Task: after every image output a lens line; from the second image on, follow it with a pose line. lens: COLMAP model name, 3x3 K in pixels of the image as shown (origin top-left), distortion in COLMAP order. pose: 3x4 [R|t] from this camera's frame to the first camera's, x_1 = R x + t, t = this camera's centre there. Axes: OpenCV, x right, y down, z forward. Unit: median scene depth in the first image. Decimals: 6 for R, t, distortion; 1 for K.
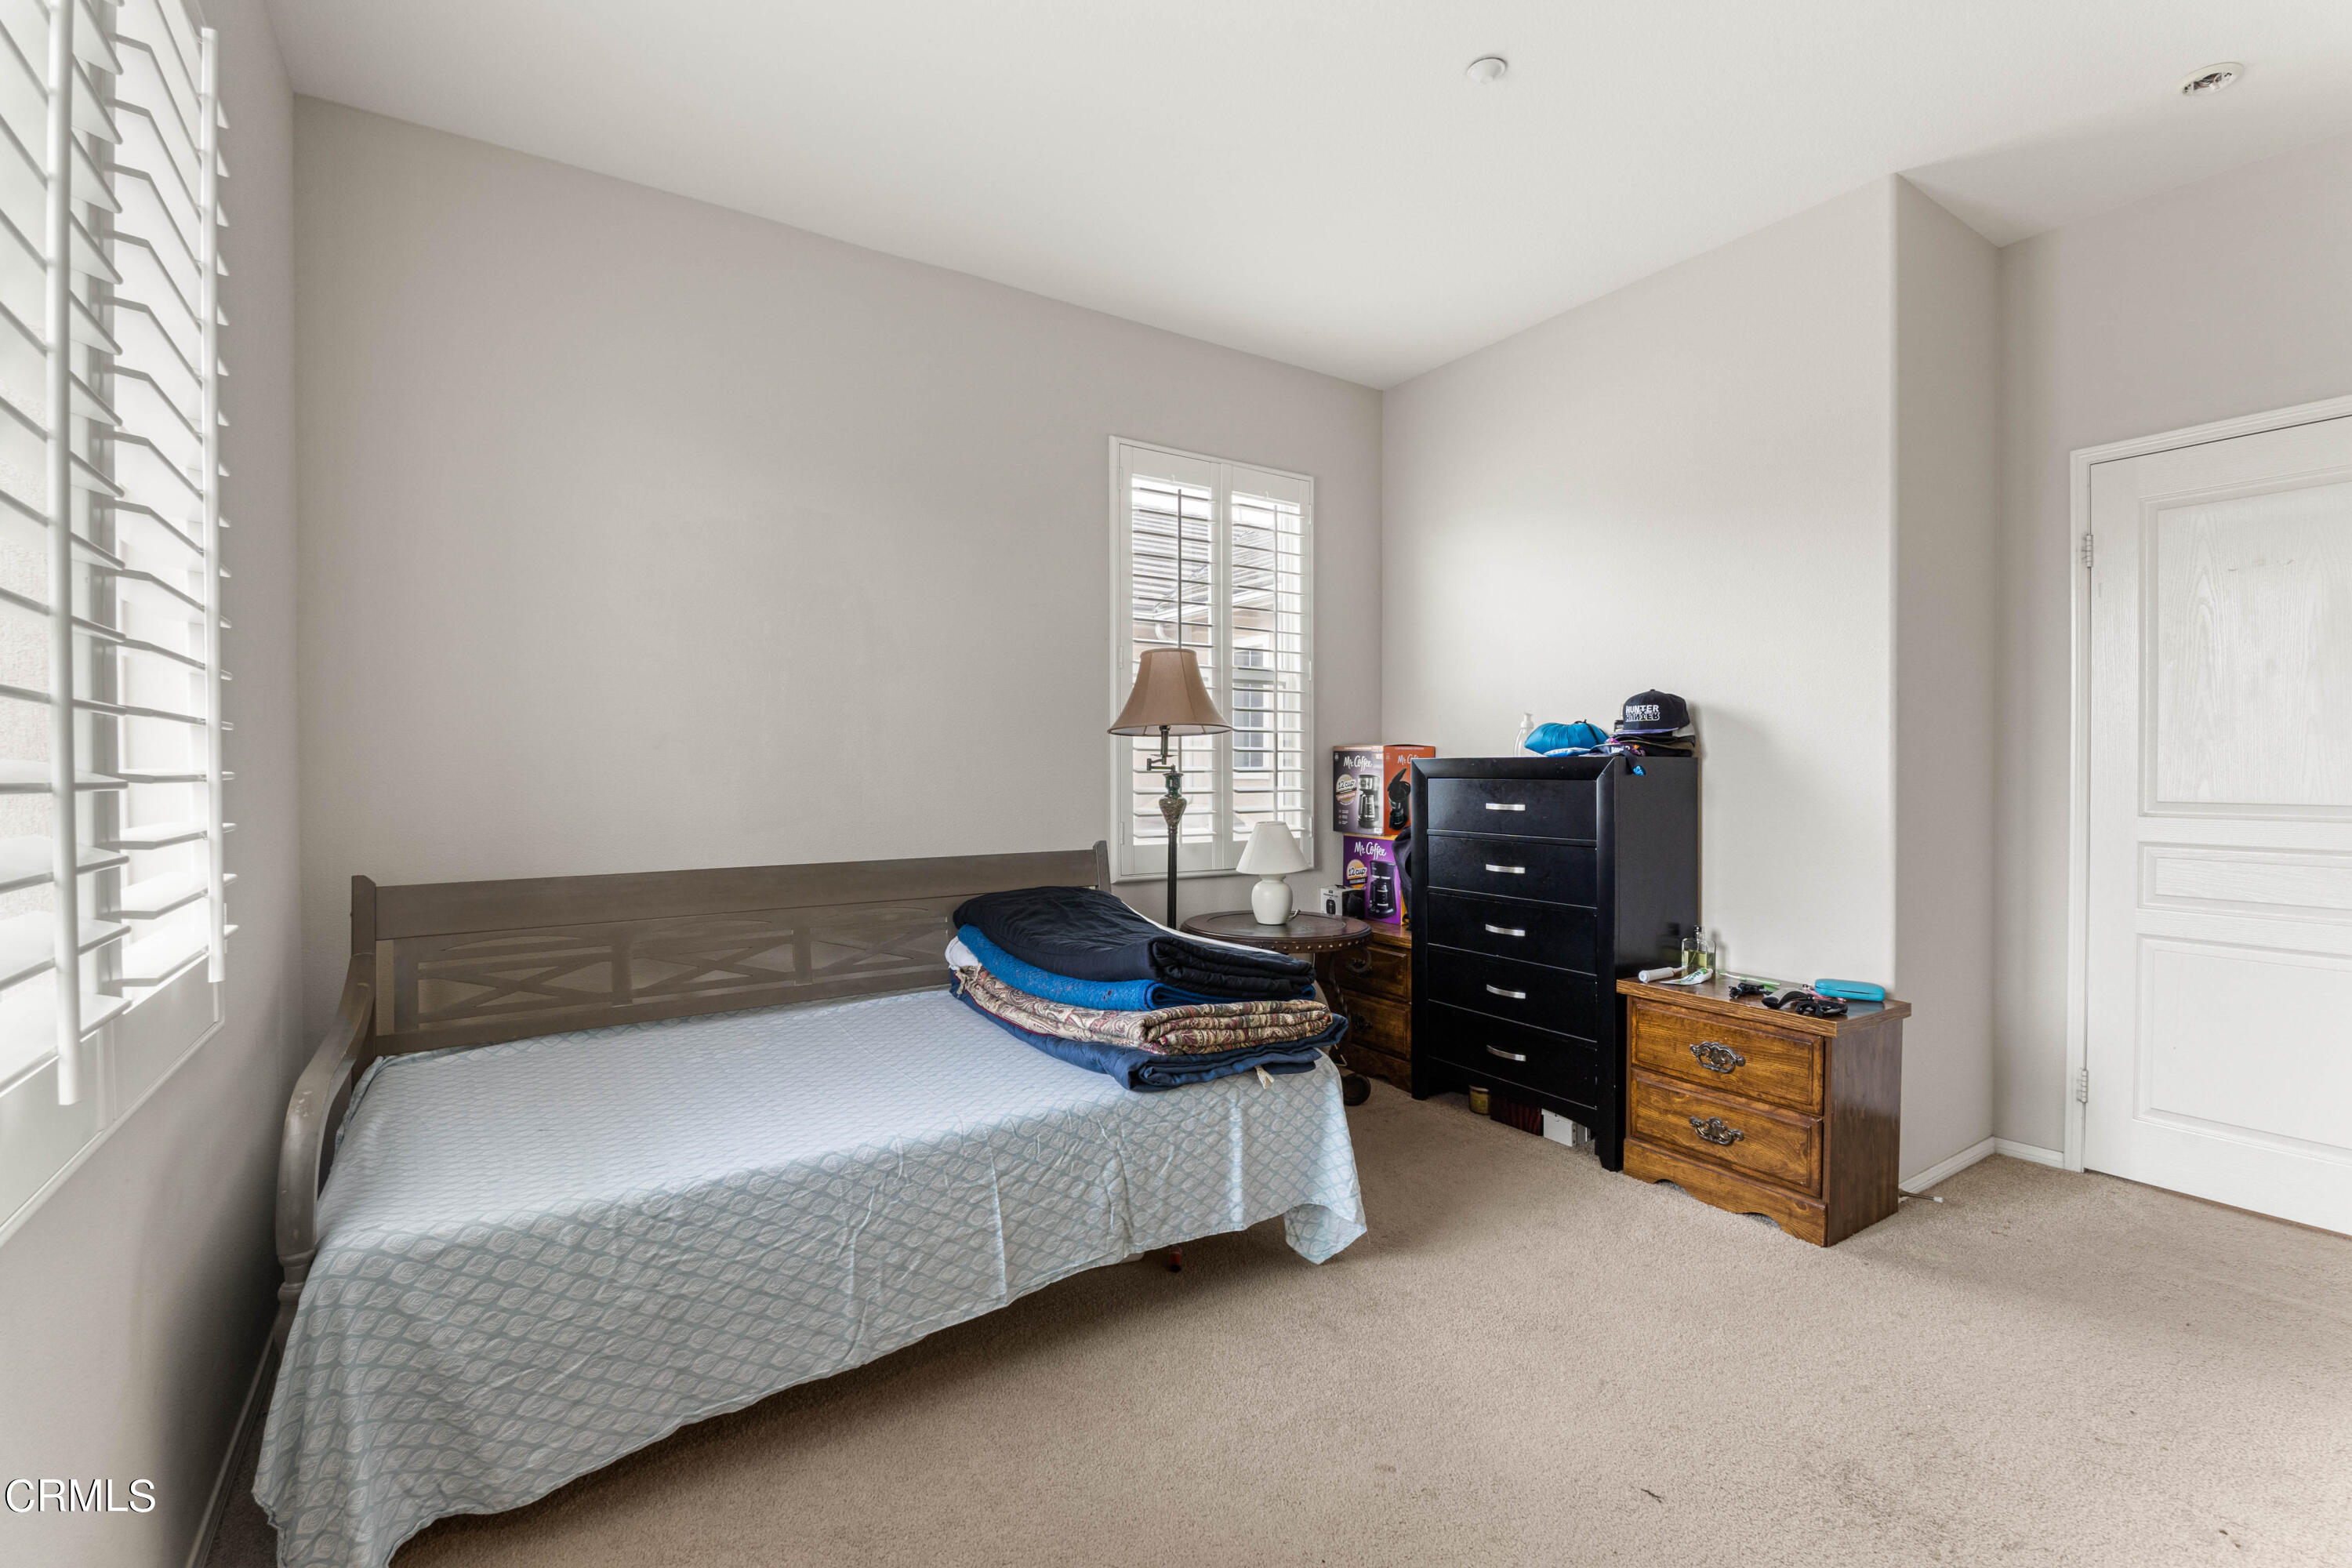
lens RADIAL K [[1057.0, 0, 1182.2], [0, 1057.0, 776.9], [0, 0, 1]] dist [0.004983, -0.001305]
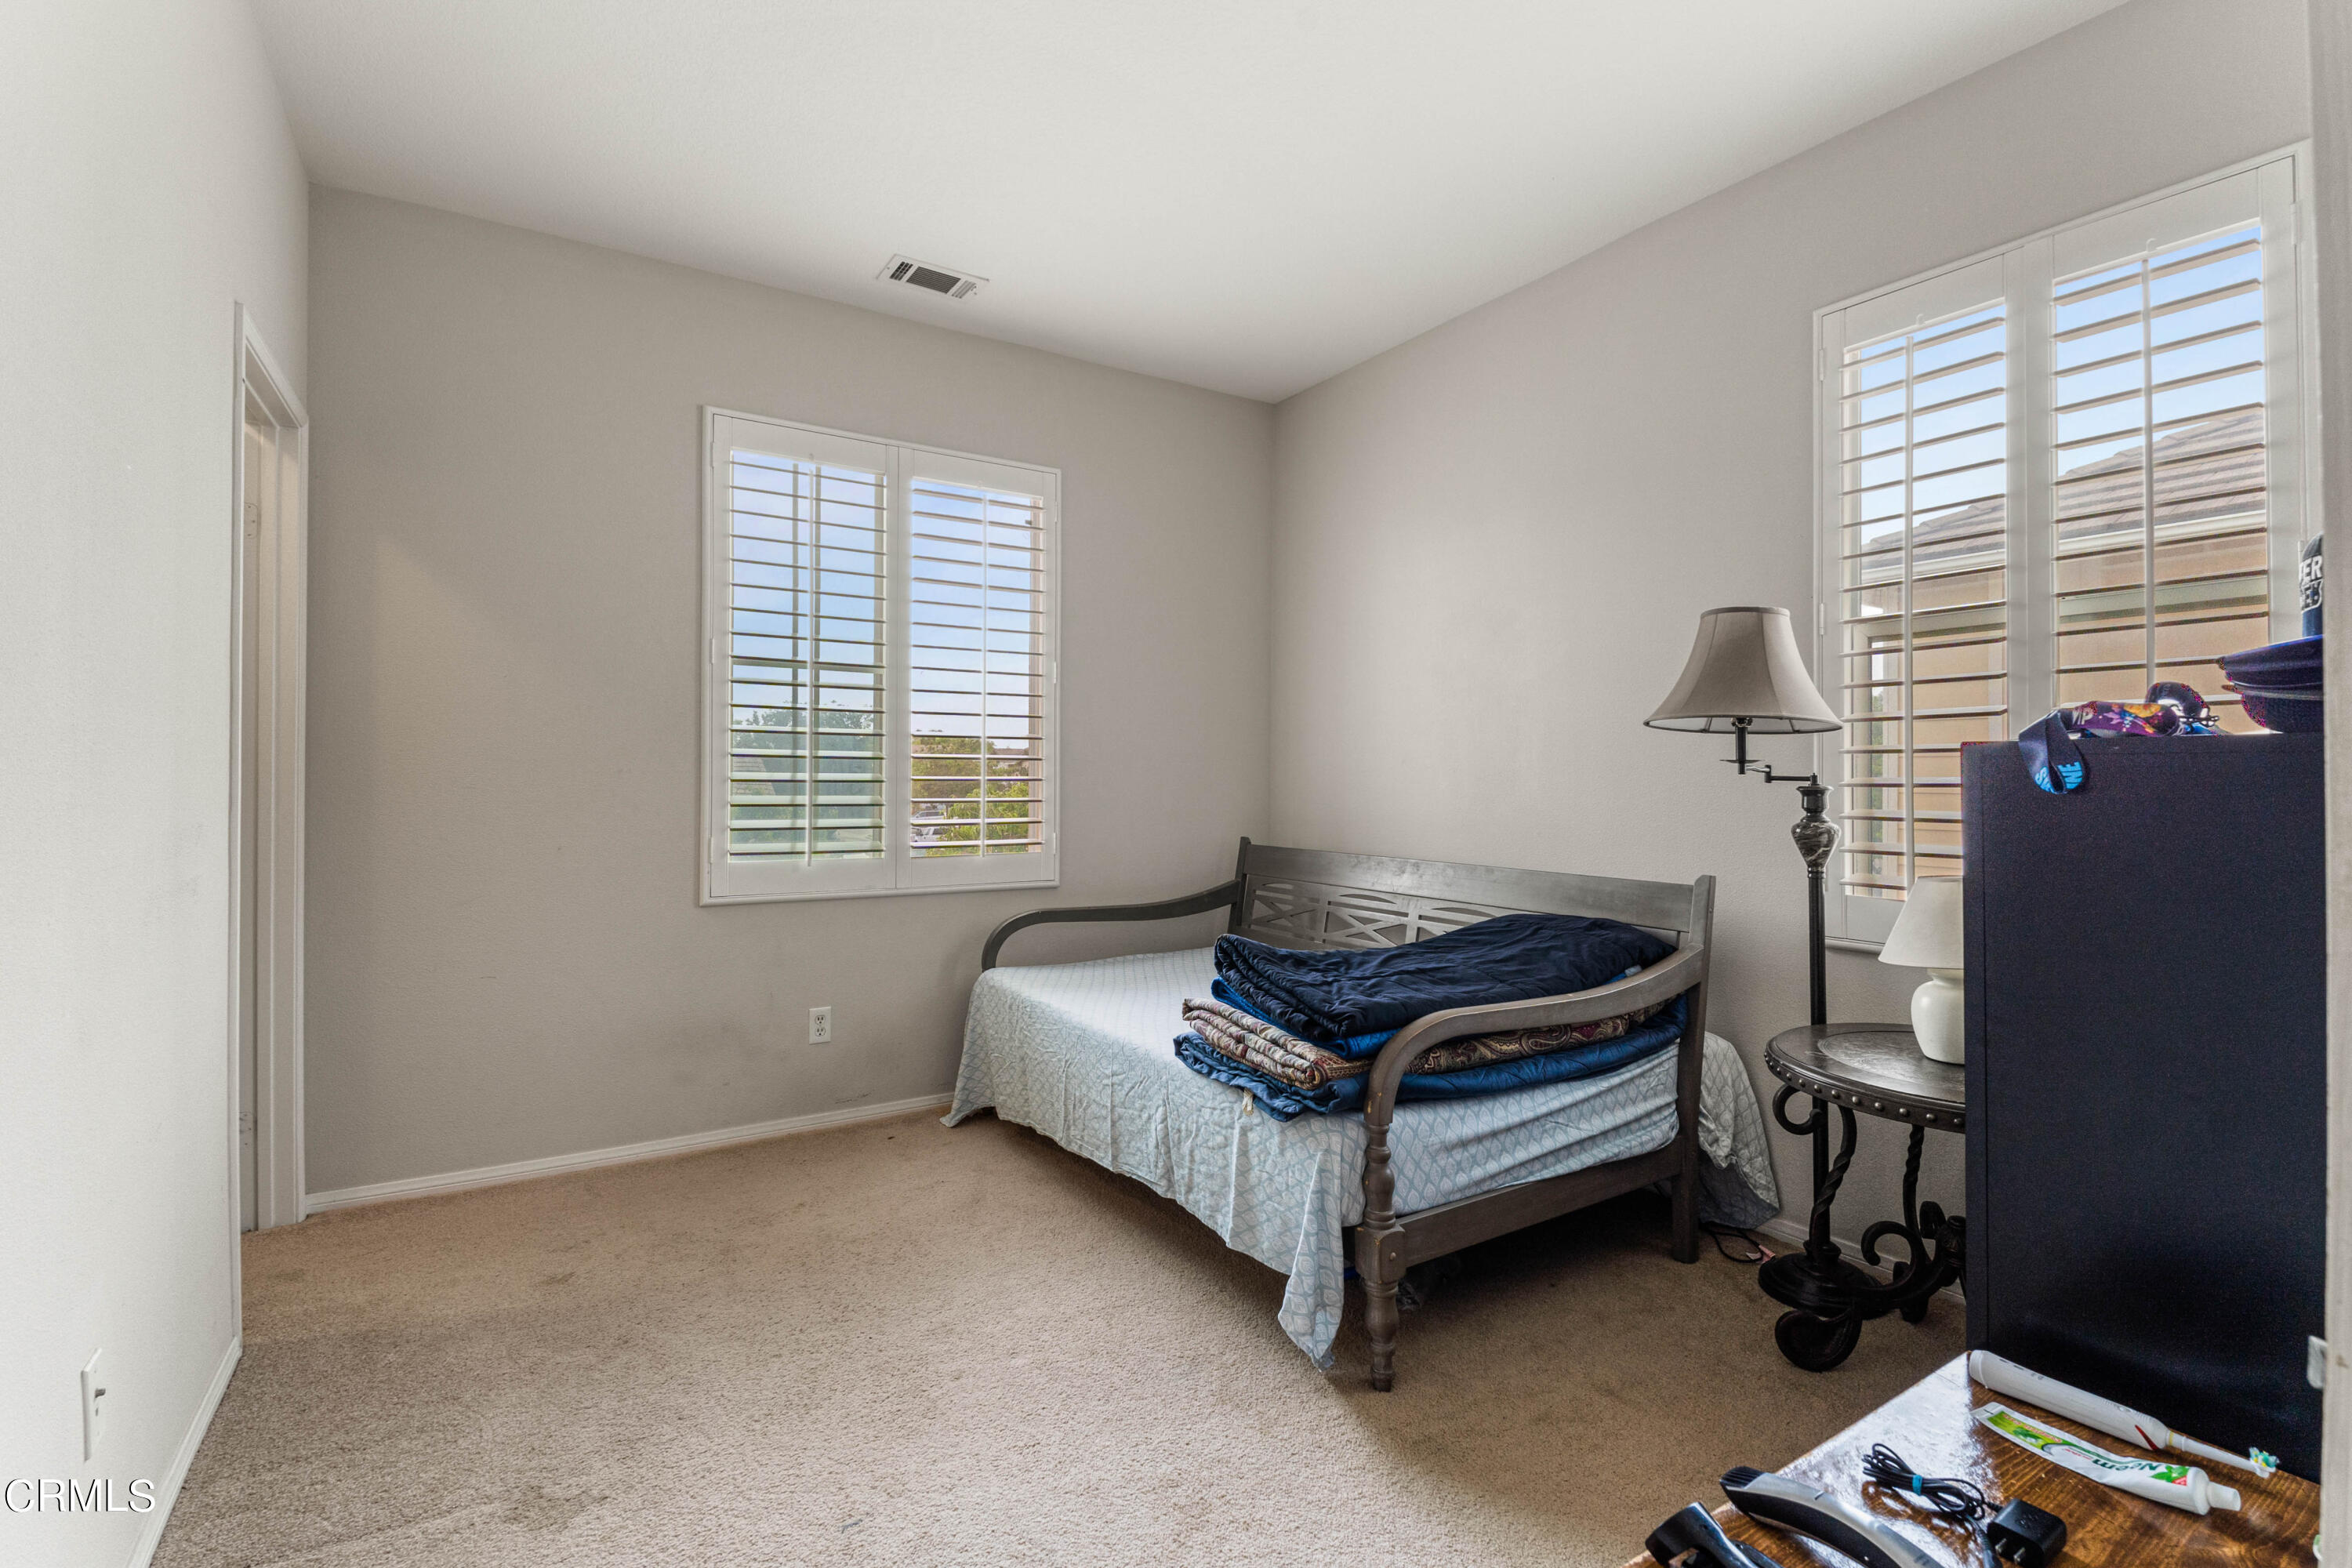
lens RADIAL K [[1057.0, 0, 1170.6], [0, 1057.0, 770.2], [0, 0, 1]] dist [0.004983, -0.001305]
pose [[-0.030131, -0.007355, -0.999519, 1.010664], [-0.014262, 0.999874, -0.006927, -0.004961], [0.999444, 0.014047, -0.030232, 0.940977]]
